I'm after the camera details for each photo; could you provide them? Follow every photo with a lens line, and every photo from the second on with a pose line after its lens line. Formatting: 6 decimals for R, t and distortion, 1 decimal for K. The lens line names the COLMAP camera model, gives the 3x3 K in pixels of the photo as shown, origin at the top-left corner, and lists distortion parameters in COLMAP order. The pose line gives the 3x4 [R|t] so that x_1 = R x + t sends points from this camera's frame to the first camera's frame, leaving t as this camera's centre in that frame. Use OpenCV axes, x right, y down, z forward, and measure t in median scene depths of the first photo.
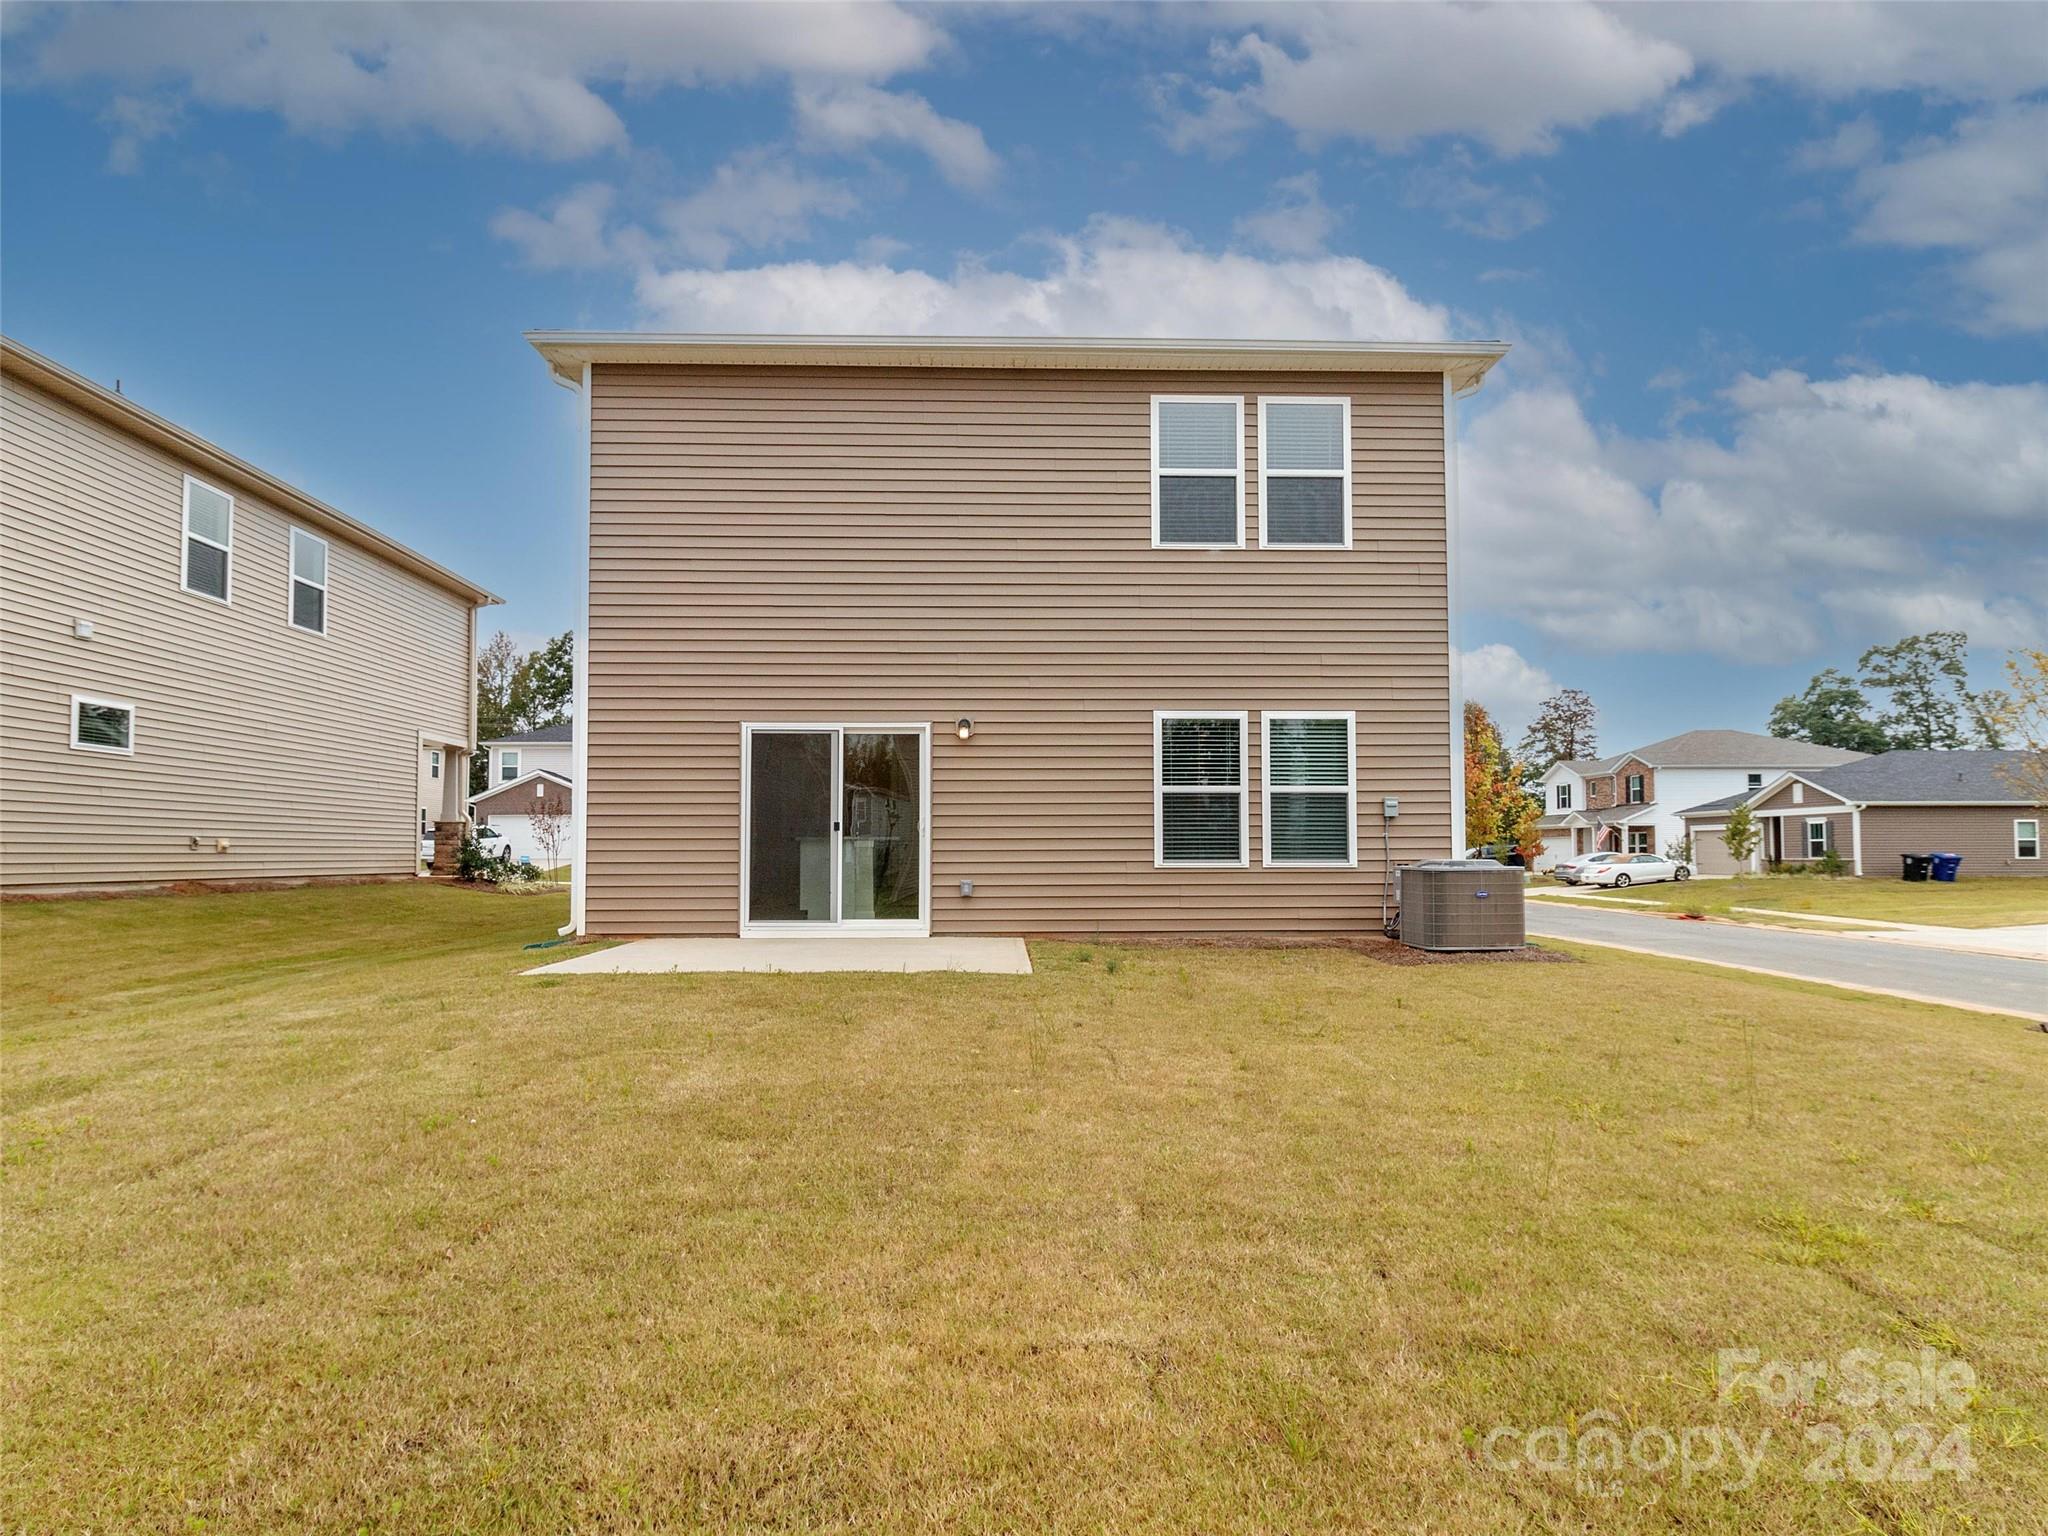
lens RADIAL K [[1079.2, 0, 1024.0], [0, 1079.2, 768.0], [0, 0, 1]] dist [0.001732, 0.000755]
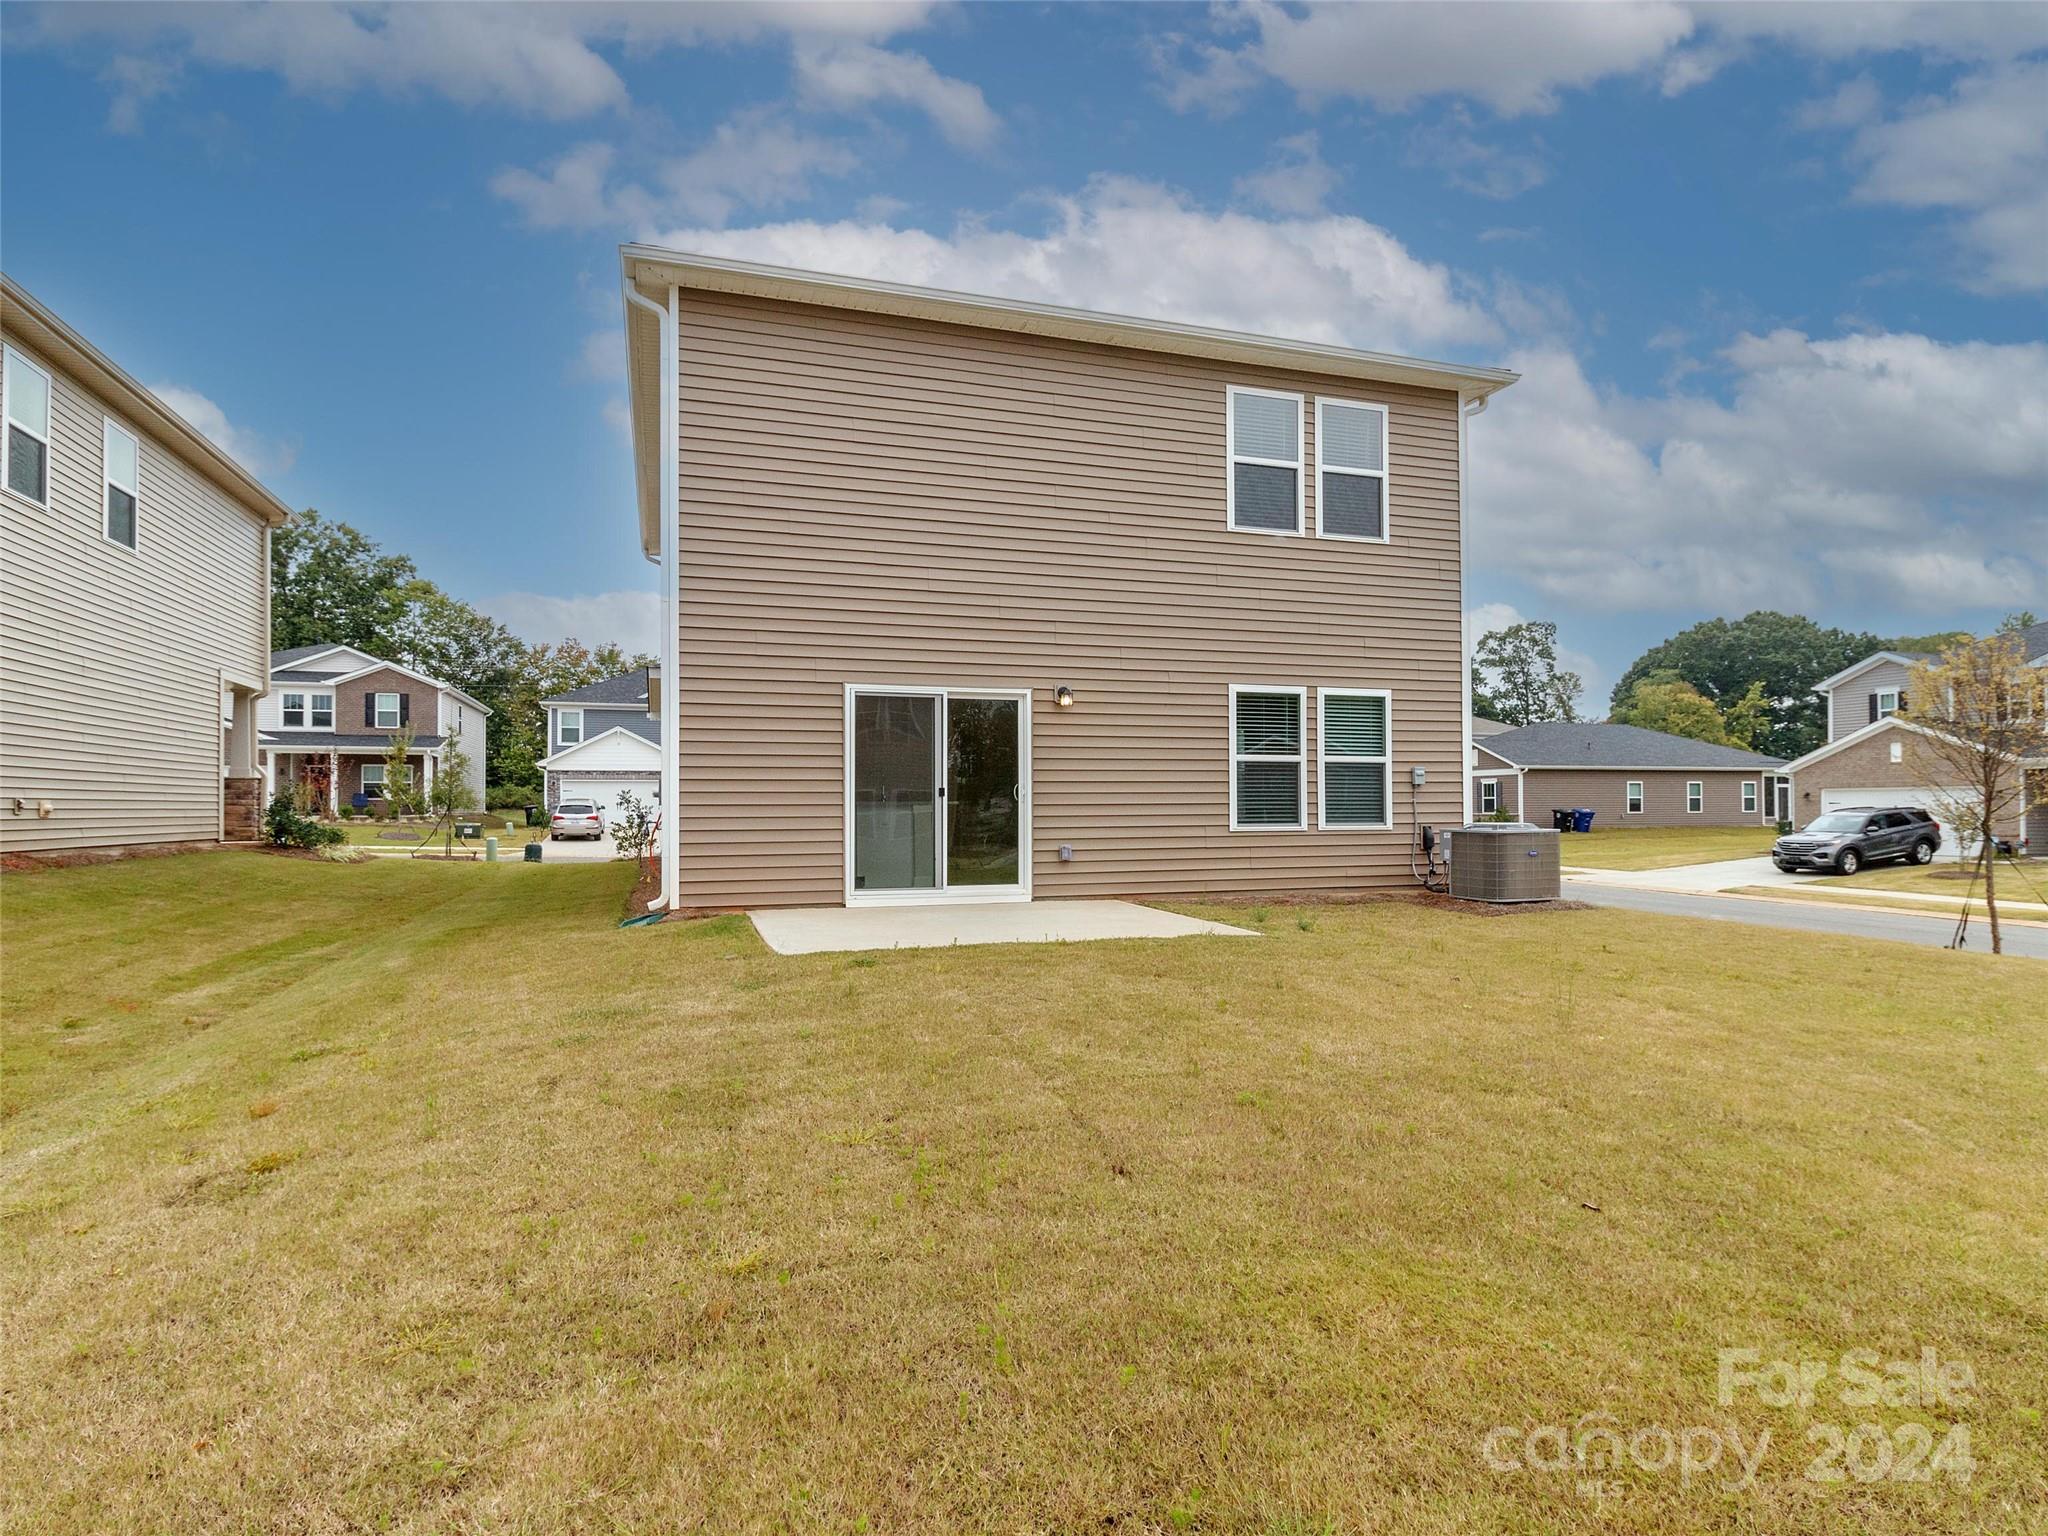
lens RADIAL K [[1081.9, 0, 1031.1], [0, 1081.9, 740.6], [0, 0, 1]] dist [0.002770, 0.000394]
pose [[0.961572, 0.015792, 0.274099, -0.354133], [-0.020344, 0.999698, 0.013772, -0.007880], [-0.273799, -0.018819, 0.961603, 0.026196]]
